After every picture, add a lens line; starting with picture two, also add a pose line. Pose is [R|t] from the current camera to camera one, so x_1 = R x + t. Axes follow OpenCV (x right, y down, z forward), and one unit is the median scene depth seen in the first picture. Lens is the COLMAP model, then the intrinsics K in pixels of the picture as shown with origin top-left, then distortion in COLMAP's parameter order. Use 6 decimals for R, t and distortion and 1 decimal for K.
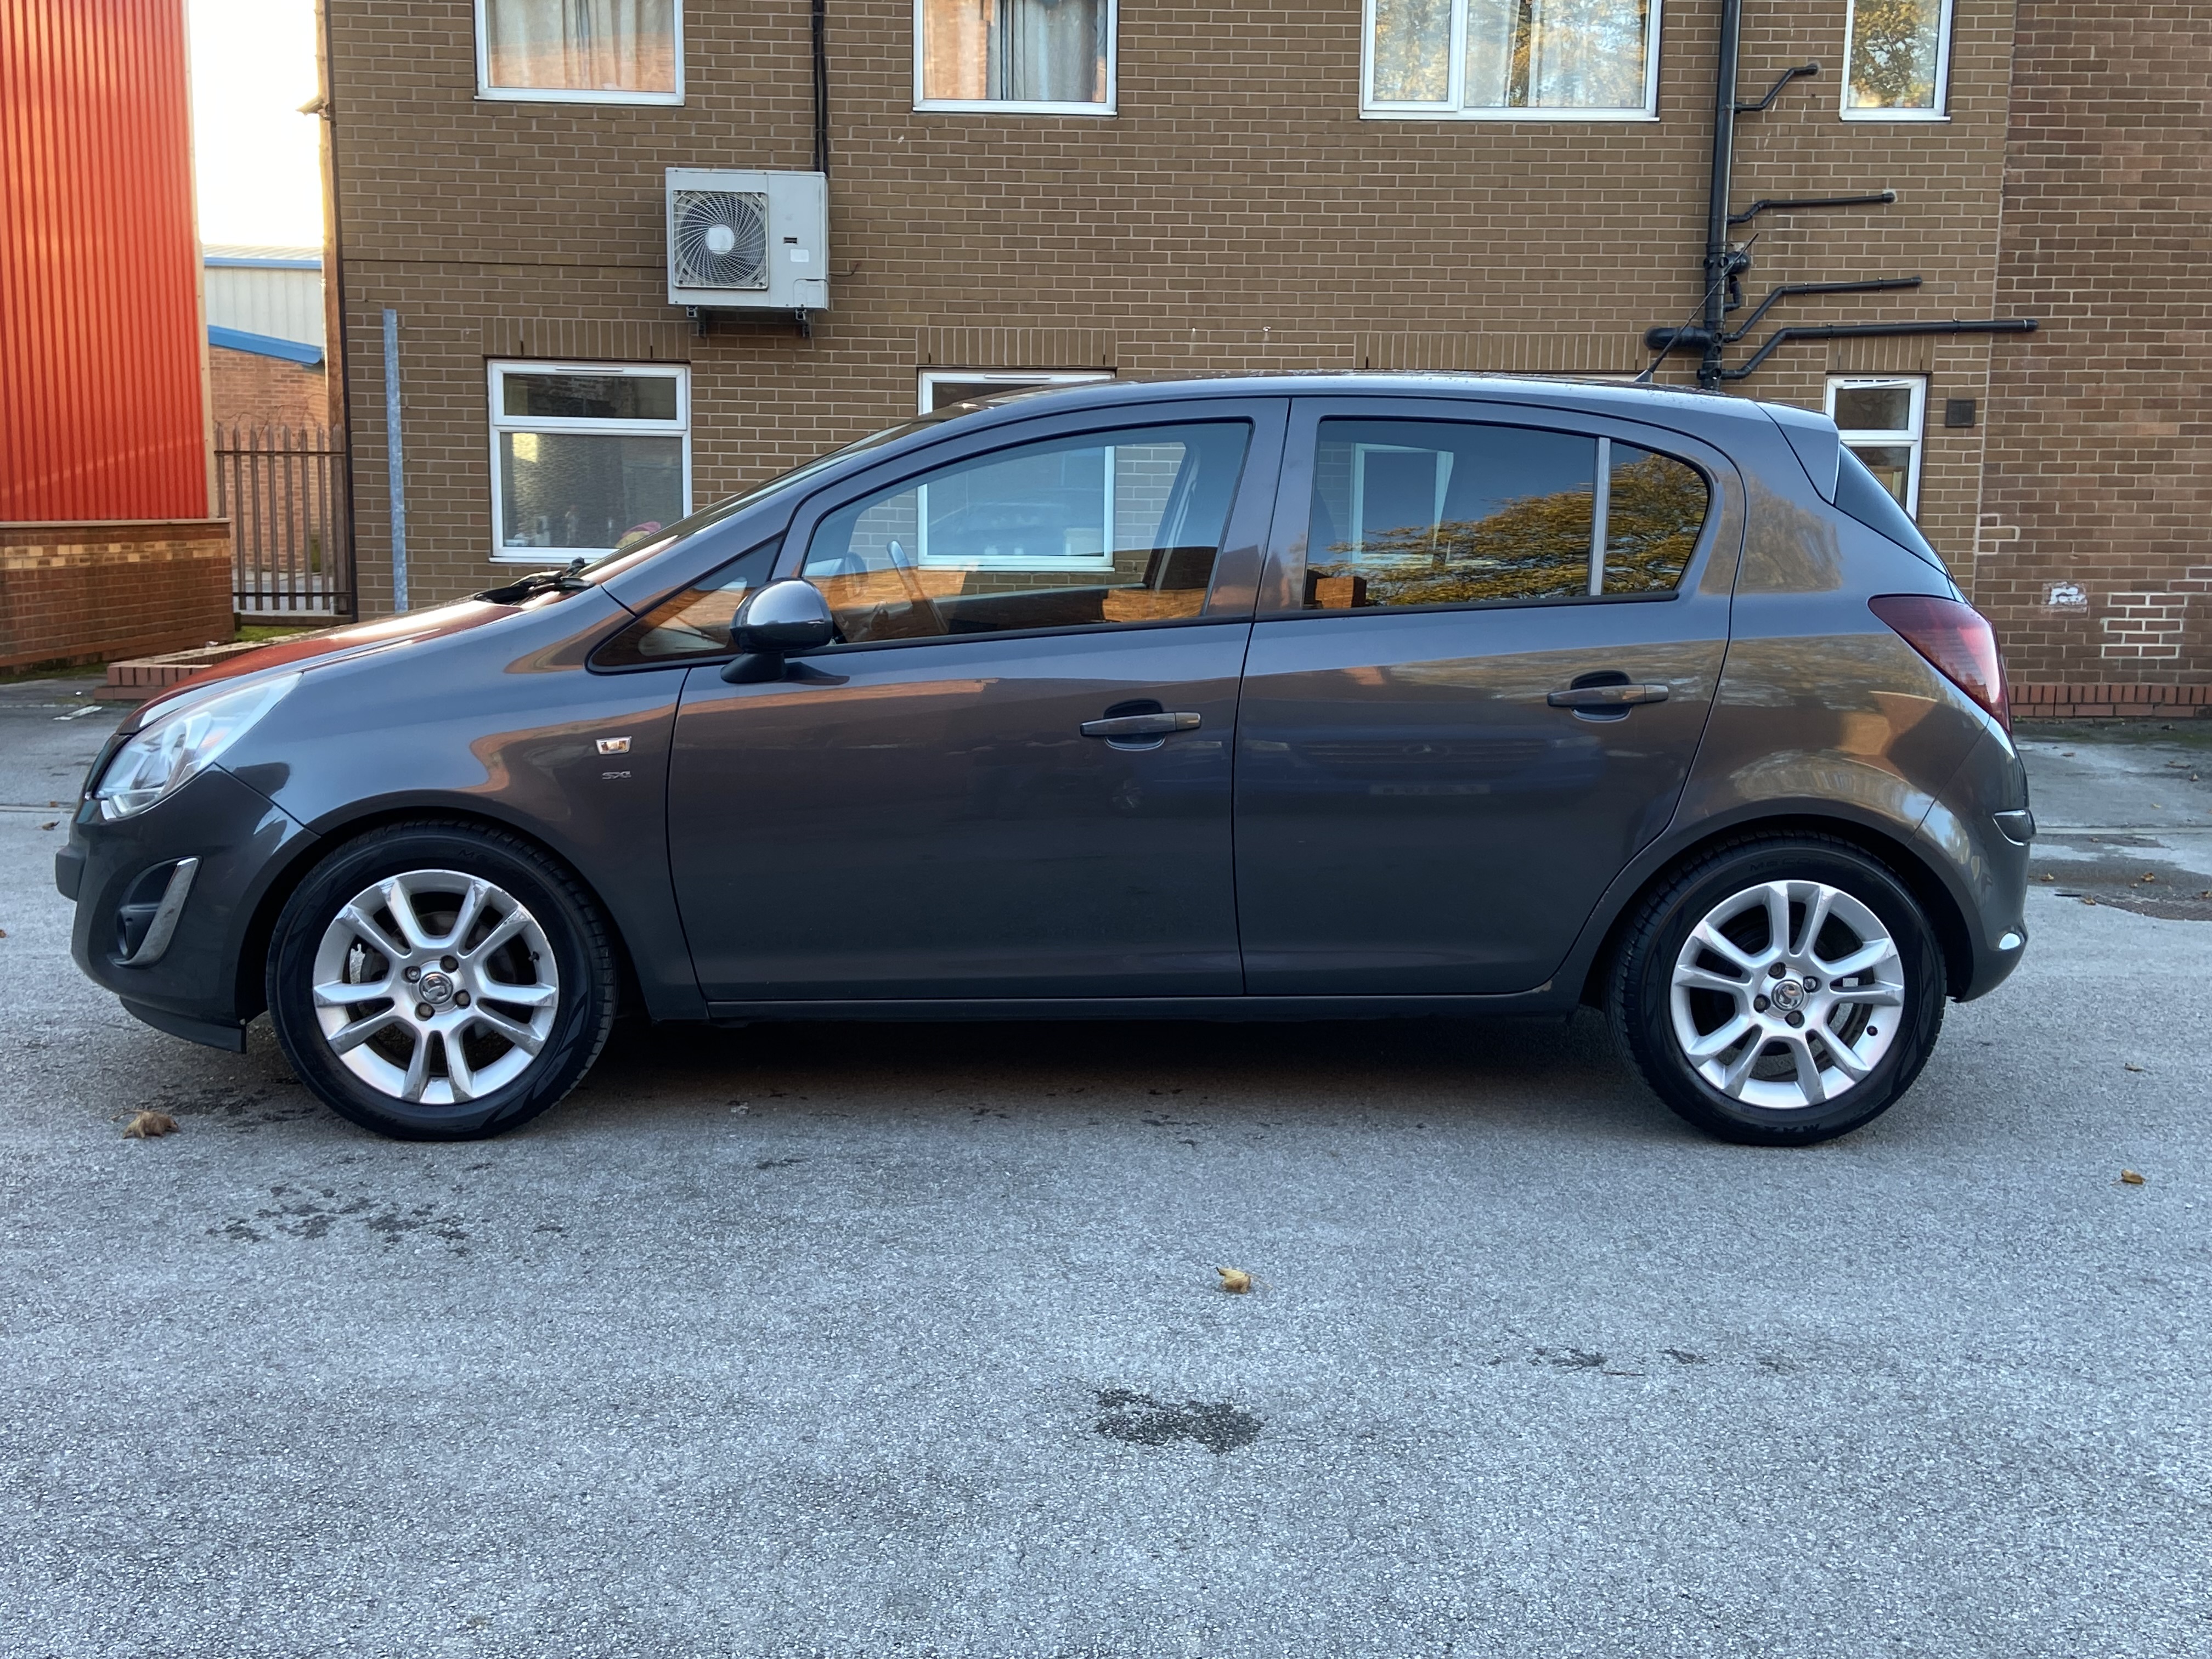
lens RADIAL K [[2179.6, 0, 1060.3], [0, 2179.6, 830.6], [0, 0, 1]] dist [0.132158, -0.157942]
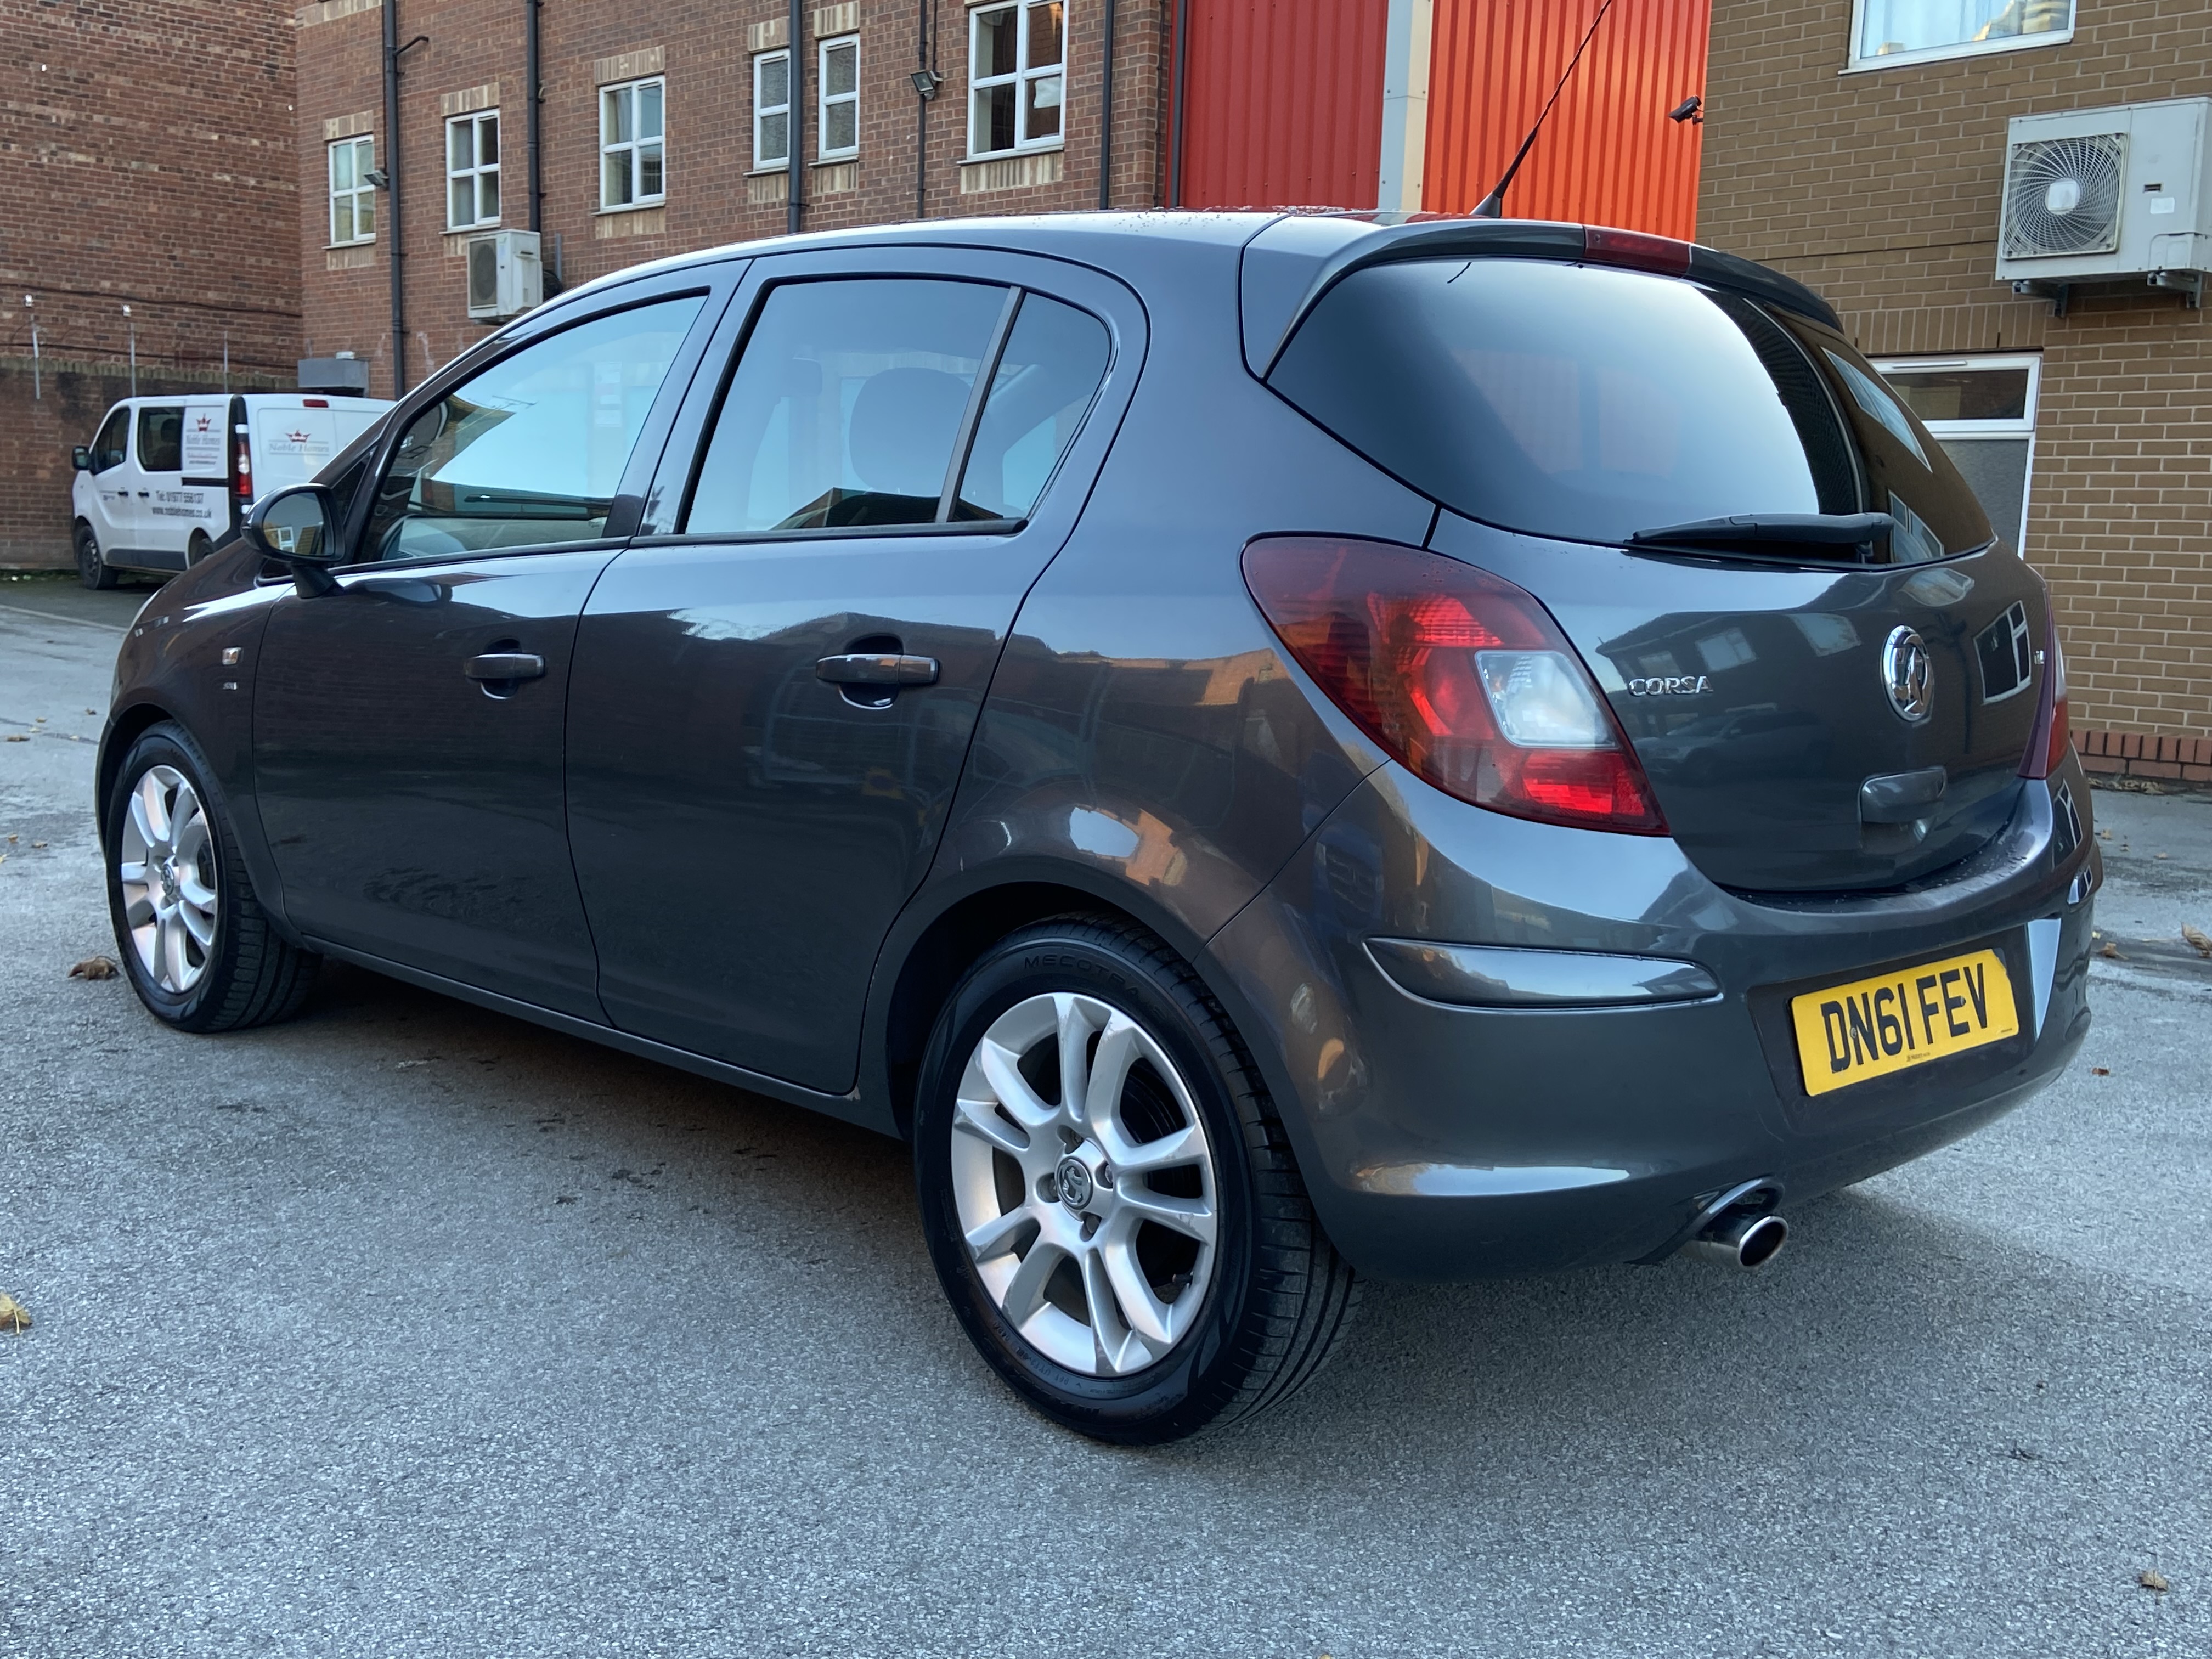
lens RADIAL K [[2179.6, 0, 1060.3], [0, 2179.6, 830.6], [0, 0, 1]] dist [0.132158, -0.157942]
pose [[0.669003, 0.112129, -0.734753, 0.244538], [-0.129836, 0.990986, 0.033016, -0.013268], [0.731832, 0.073310, 0.677530, 0.187052]]
